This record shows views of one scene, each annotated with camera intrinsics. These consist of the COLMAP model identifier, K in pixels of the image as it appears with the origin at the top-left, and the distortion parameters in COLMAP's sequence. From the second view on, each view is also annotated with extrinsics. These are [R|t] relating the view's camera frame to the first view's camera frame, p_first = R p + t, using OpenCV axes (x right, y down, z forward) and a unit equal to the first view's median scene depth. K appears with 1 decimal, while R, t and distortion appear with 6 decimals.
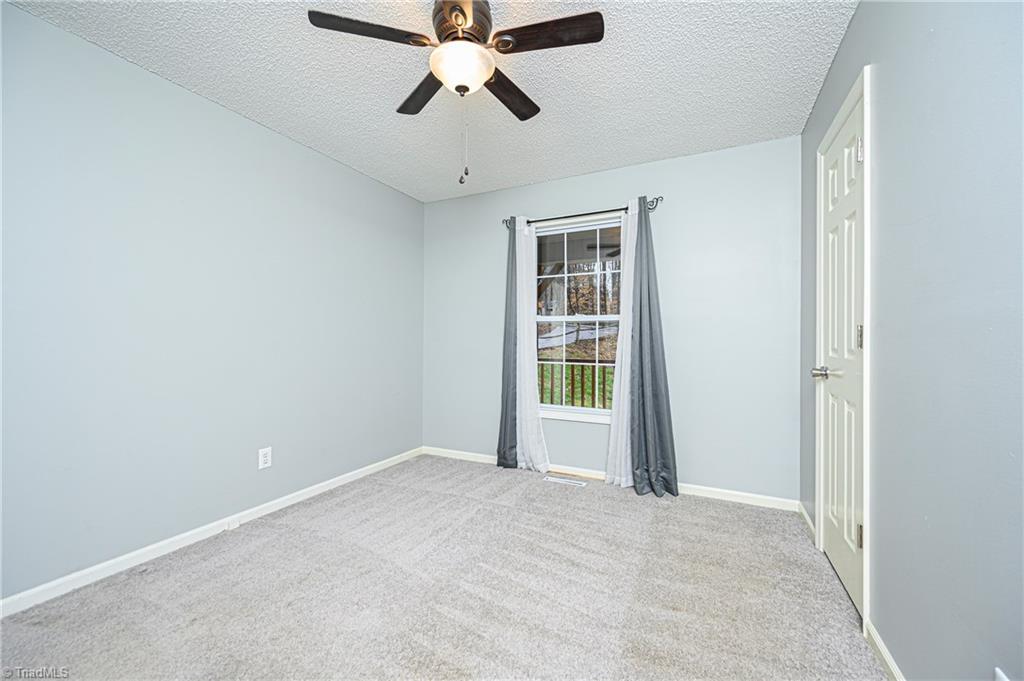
lens RADIAL K [[405.9, 0, 510.4], [0, 405.9, 336.7], [0, 0, 1]] dist [0.002179, -0.000038]
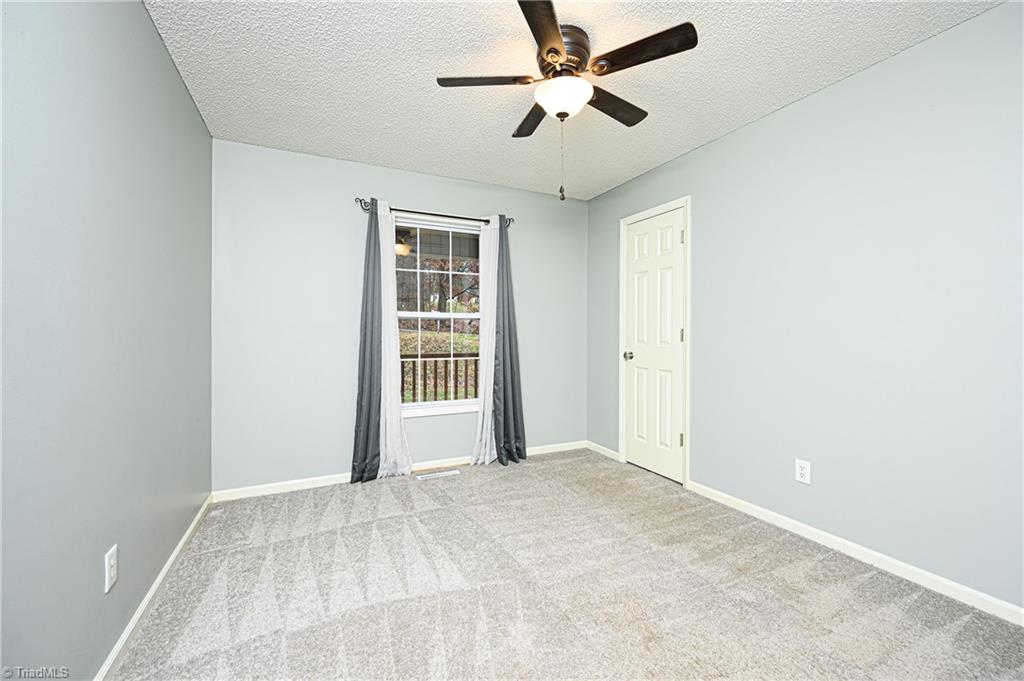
lens RADIAL K [[416.2, 0, 511.6], [0, 416.2, 330.4], [0, 0, 1]] dist [0.000367, -0.000001]
pose [[0.622262, -0.001279, 0.782808, -0.555838], [-0.001579, 0.999995, 0.002888, -0.009549], [-0.782807, -0.003033, 0.622257, 0.202286]]
